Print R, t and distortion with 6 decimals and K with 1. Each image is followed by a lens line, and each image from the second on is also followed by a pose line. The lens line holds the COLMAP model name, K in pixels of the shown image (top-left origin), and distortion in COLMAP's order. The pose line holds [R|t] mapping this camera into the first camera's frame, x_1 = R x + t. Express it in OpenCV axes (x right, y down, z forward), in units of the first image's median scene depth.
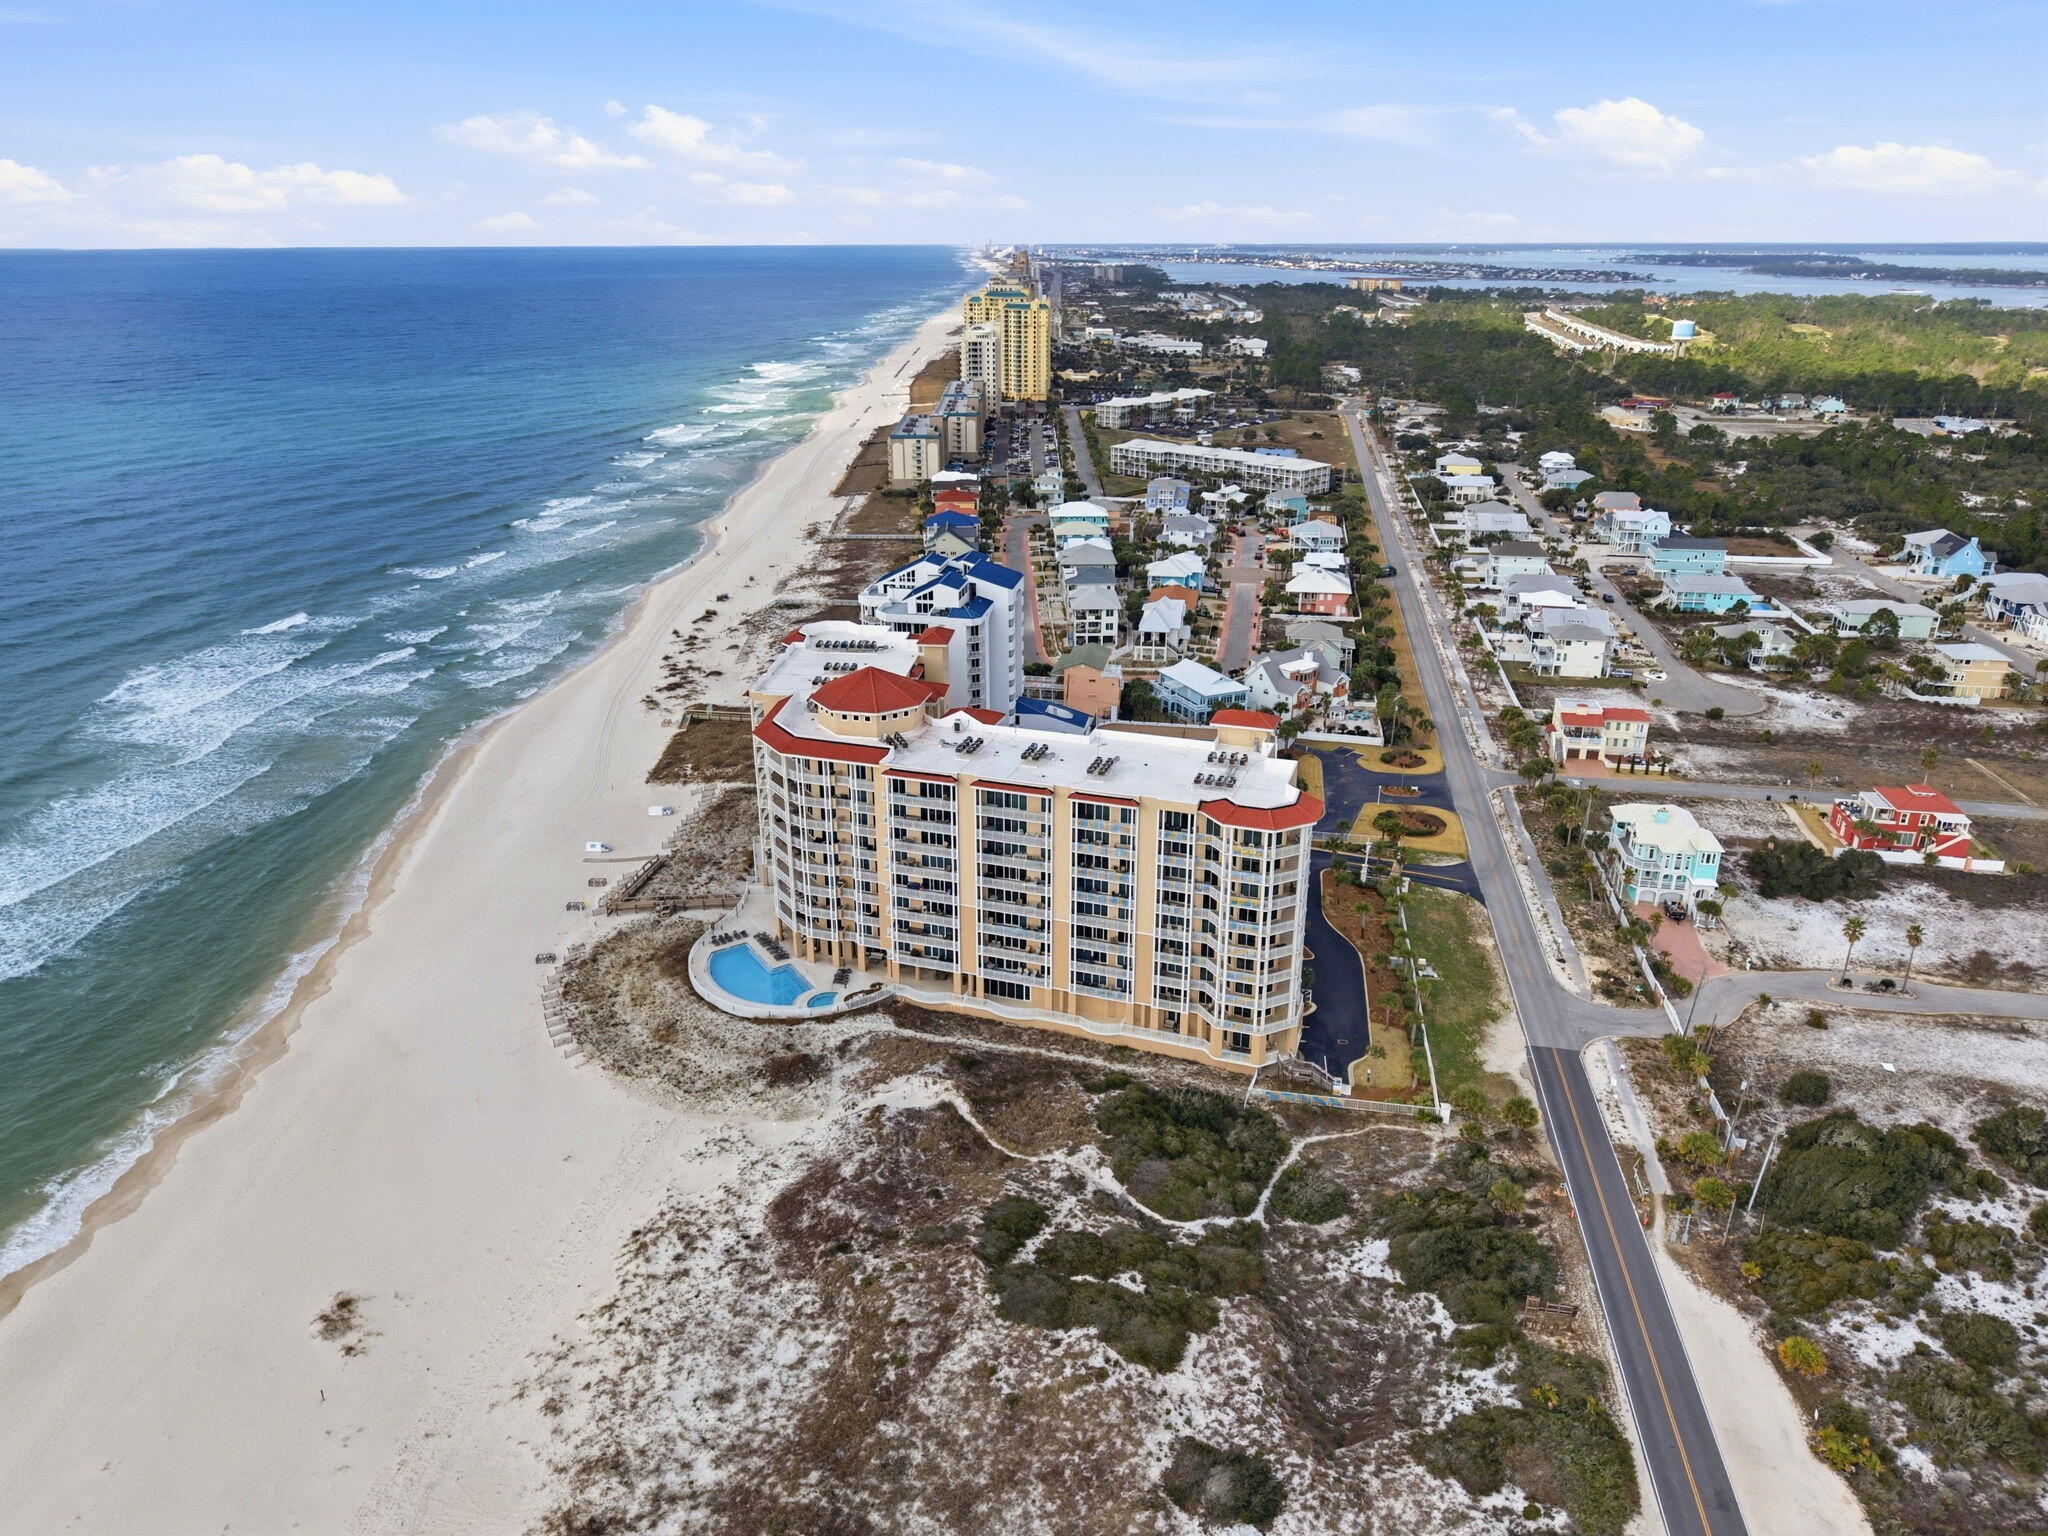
lens RADIAL K [[1377.6, 0, 1024.0], [0, 1377.6, 748.2], [0, 0, 1]] dist [0.038166, -0.054458]
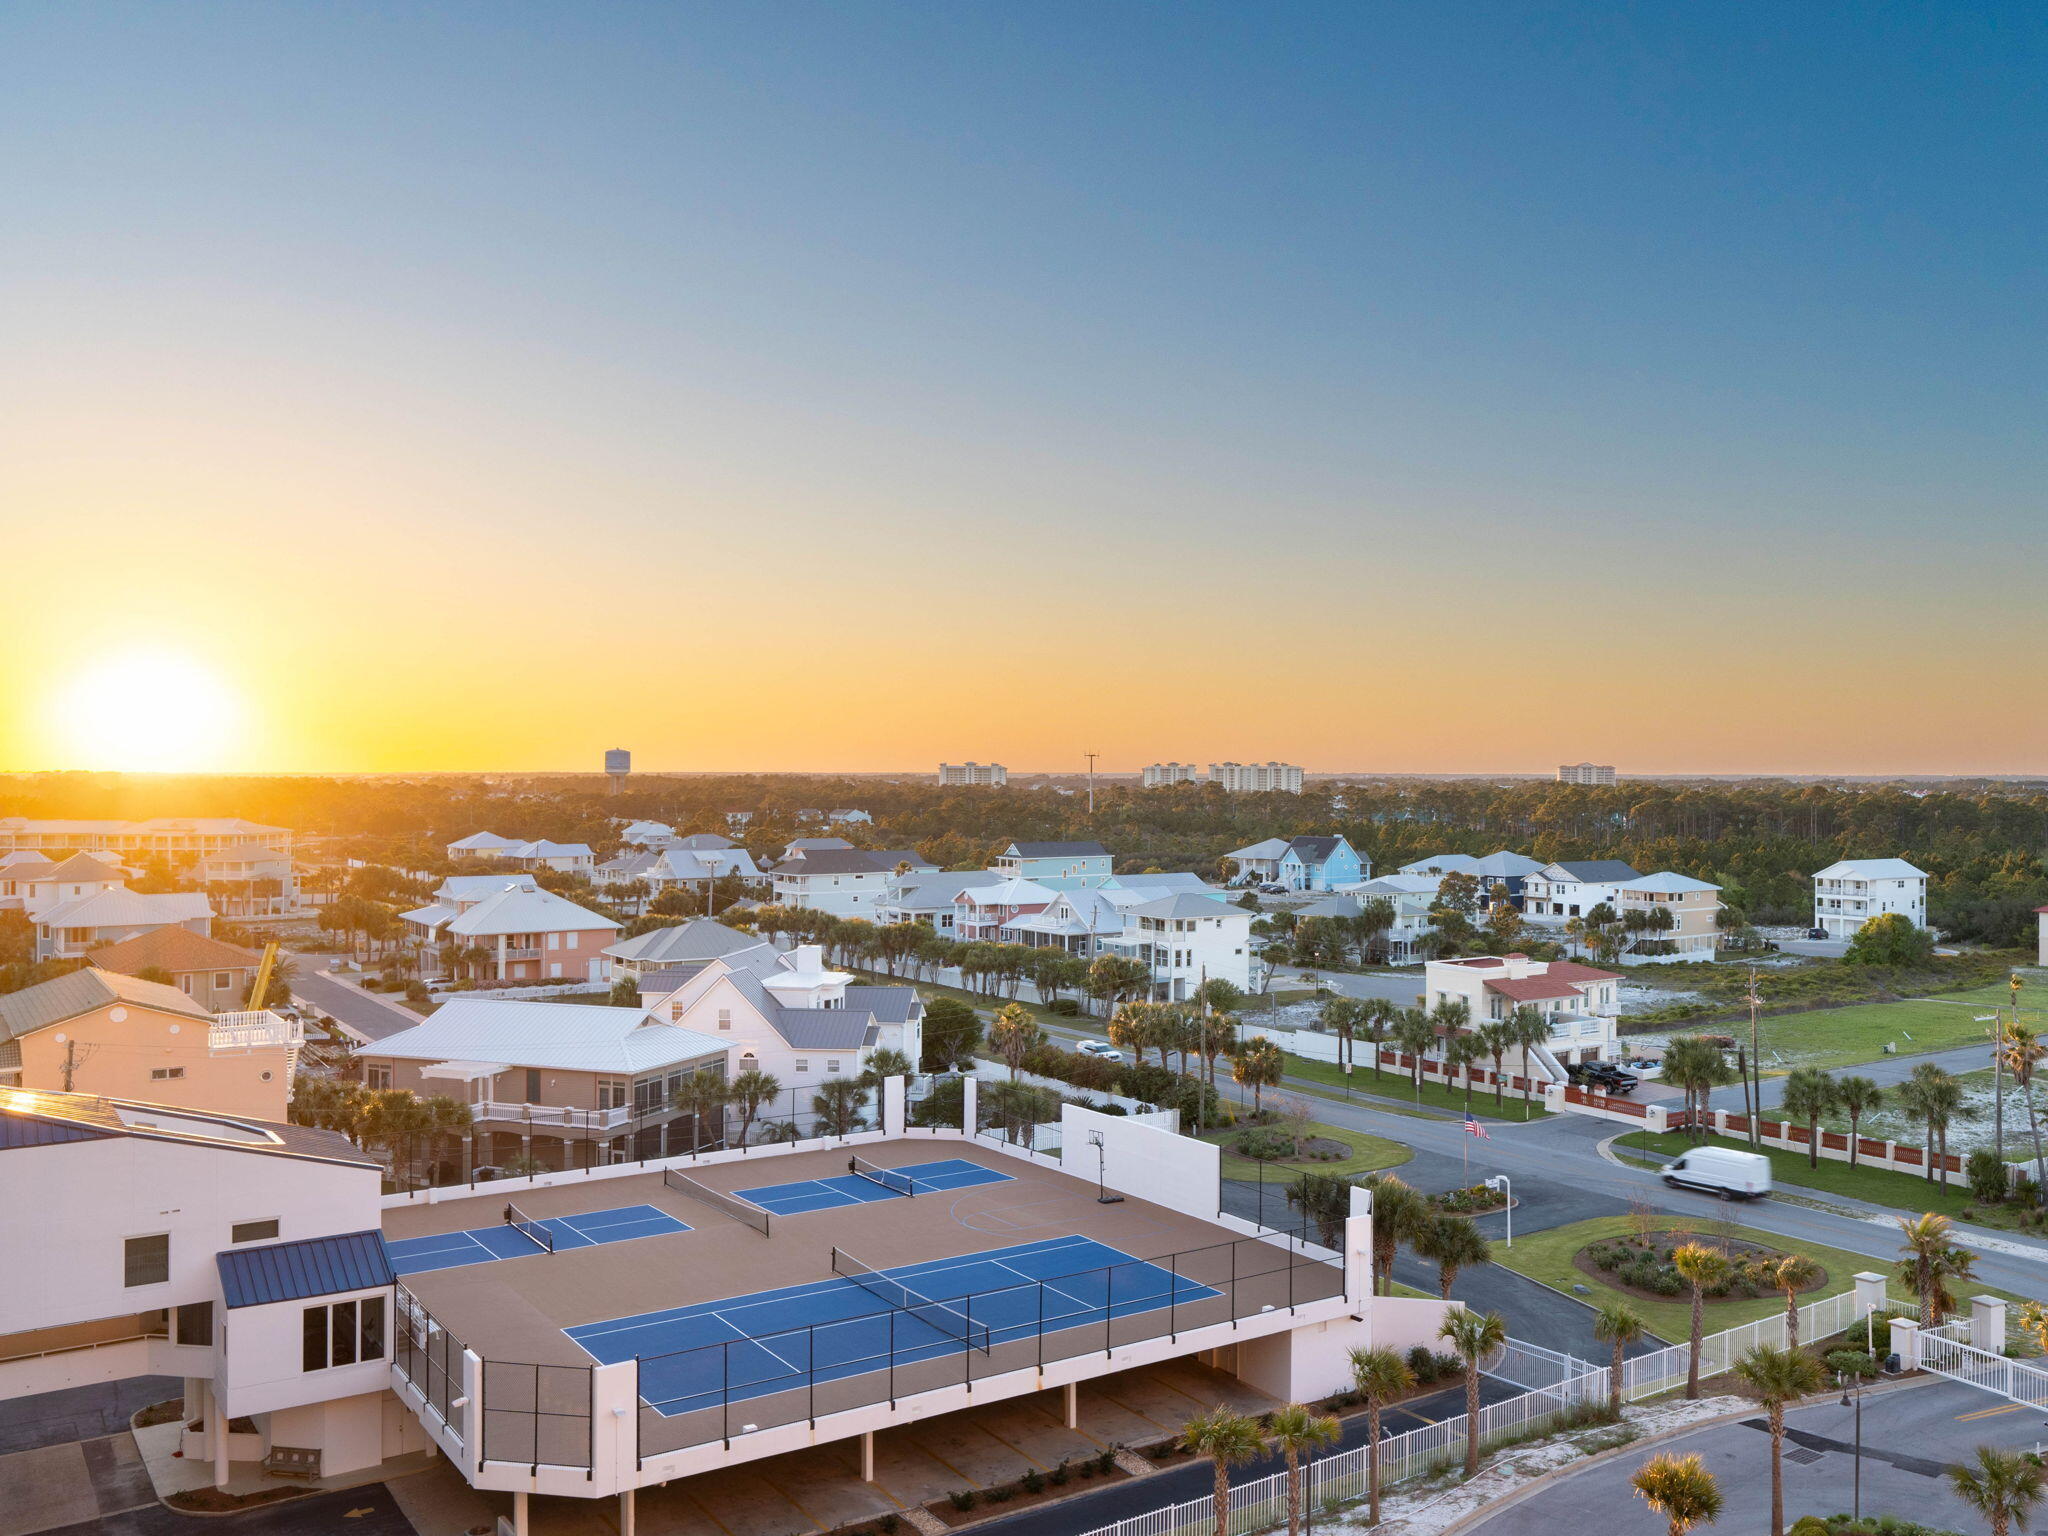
lens RADIAL K [[1755.4, 0, 1161.2], [0, 1755.4, 771.2], [0, 0, 1]] dist [-0.005157, -0.000724]
pose [[0.689154, 0.003698, 0.724606, -0.055308], [0.244551, 0.940130, -0.237384, 0.016413], [-0.682101, 0.340797, 0.646990, 0.709580]]
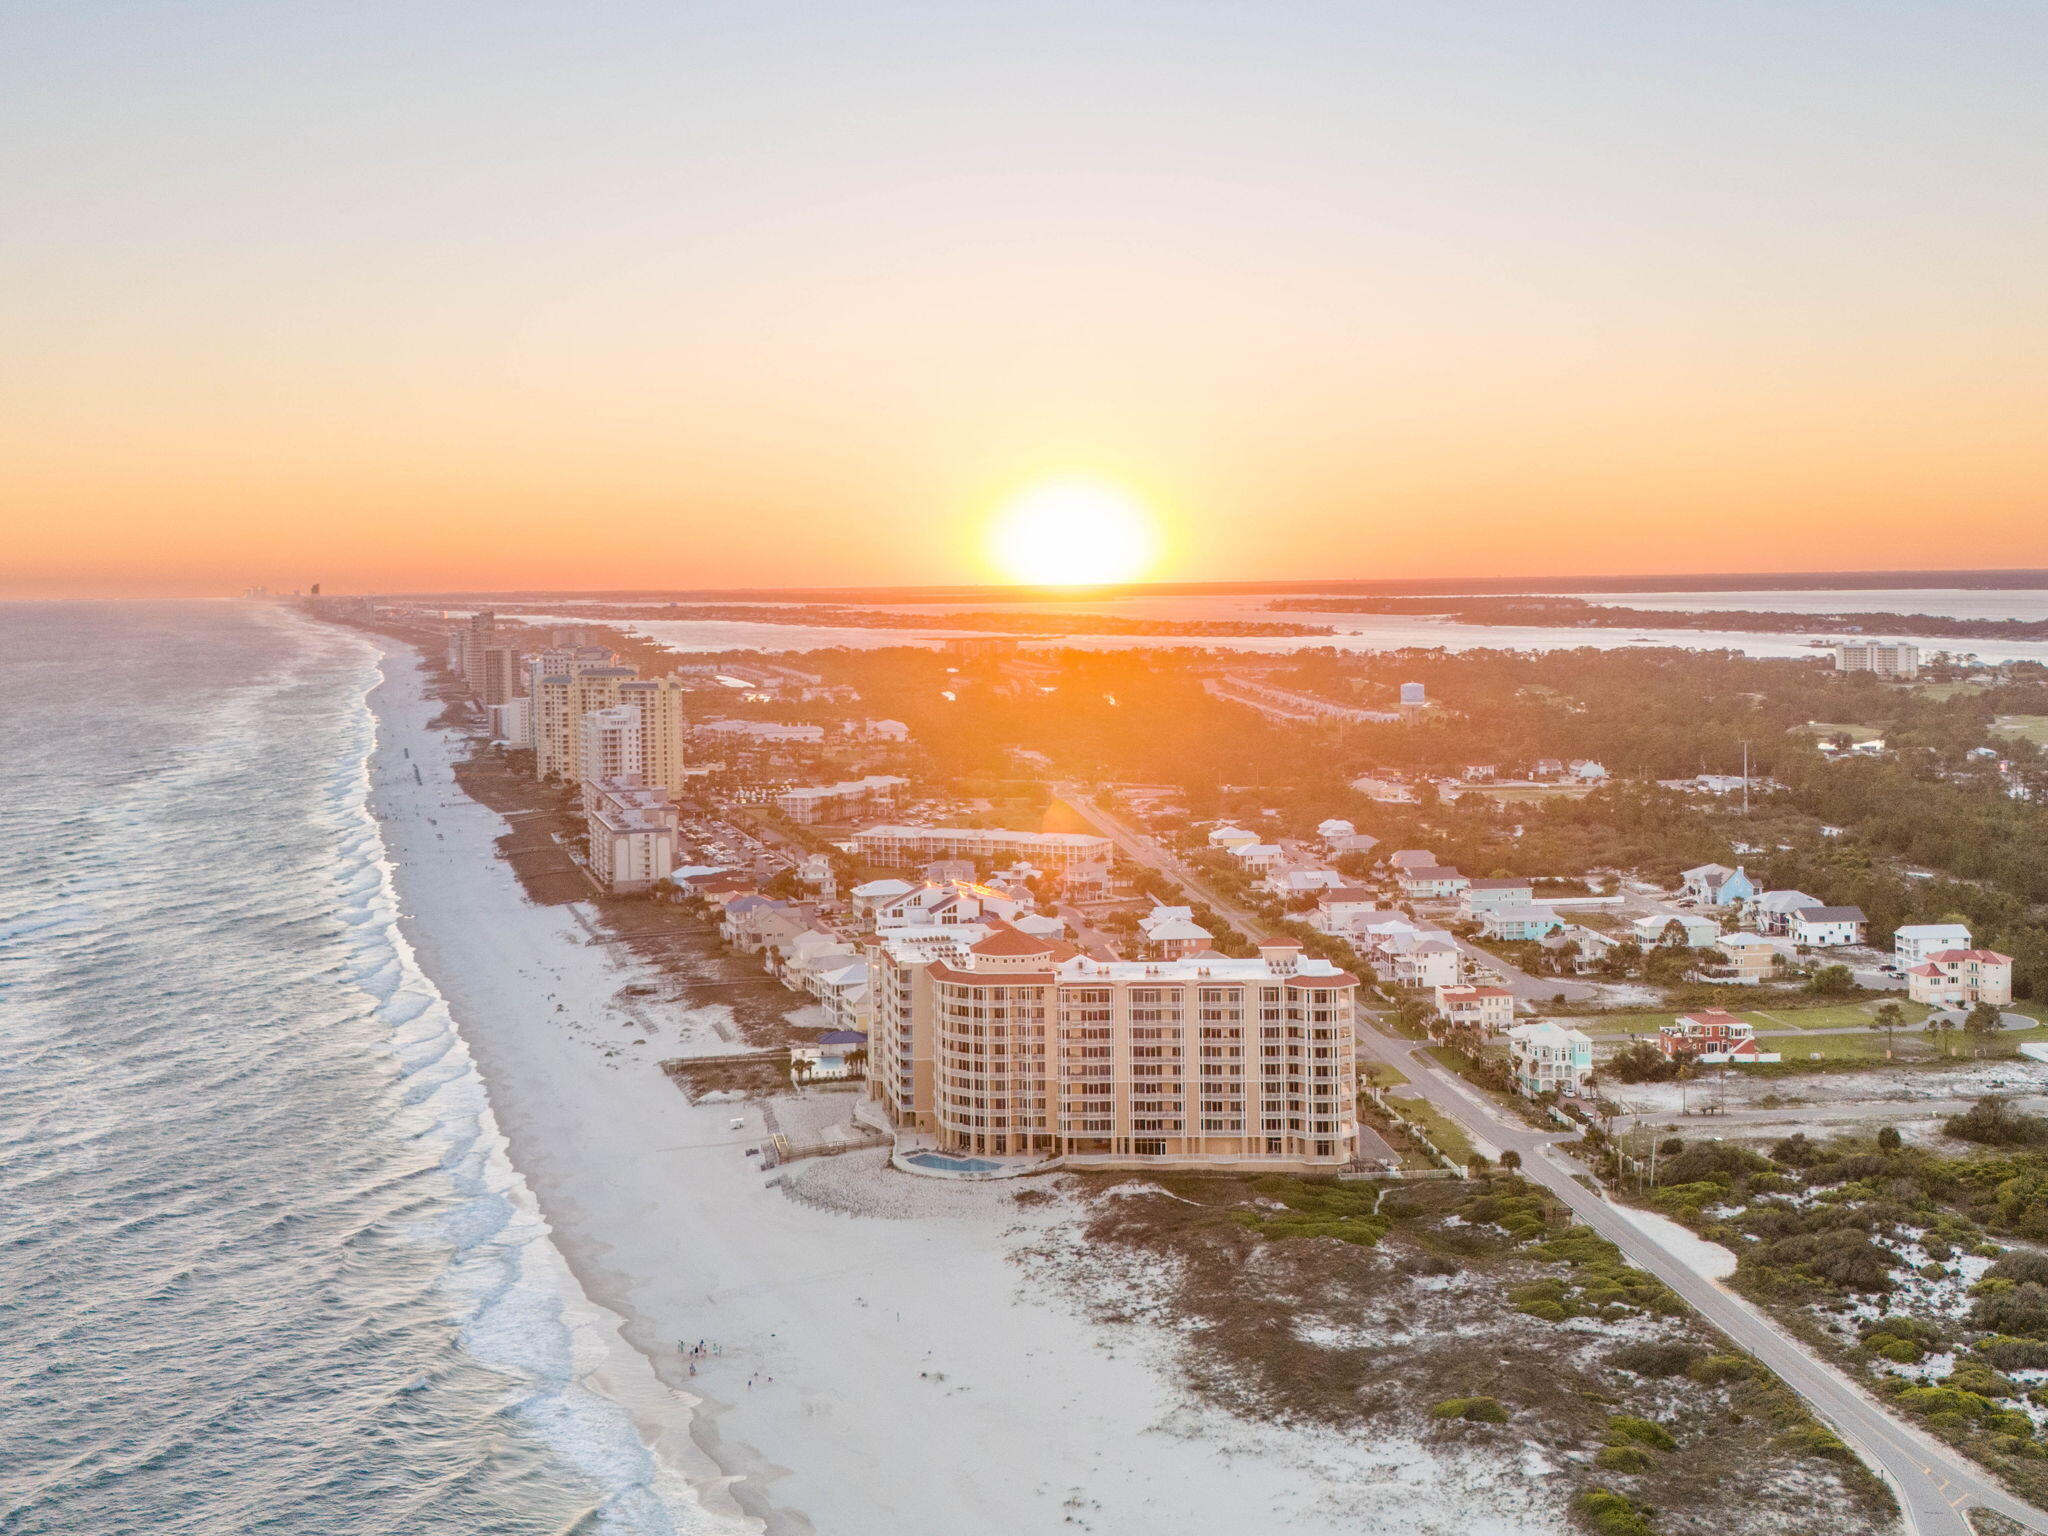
lens RADIAL K [[2282.4, 0, 1068.2], [0, 2282.4, 609.2], [0, 0, 1]] dist [0.115473, -0.275128]
pose [[0.956214, -0.015330, 0.292265, -0.487635], [0.112207, 0.941519, -0.317729, 0.252763], [-0.270303, 0.336612, 0.902014, -0.793603]]
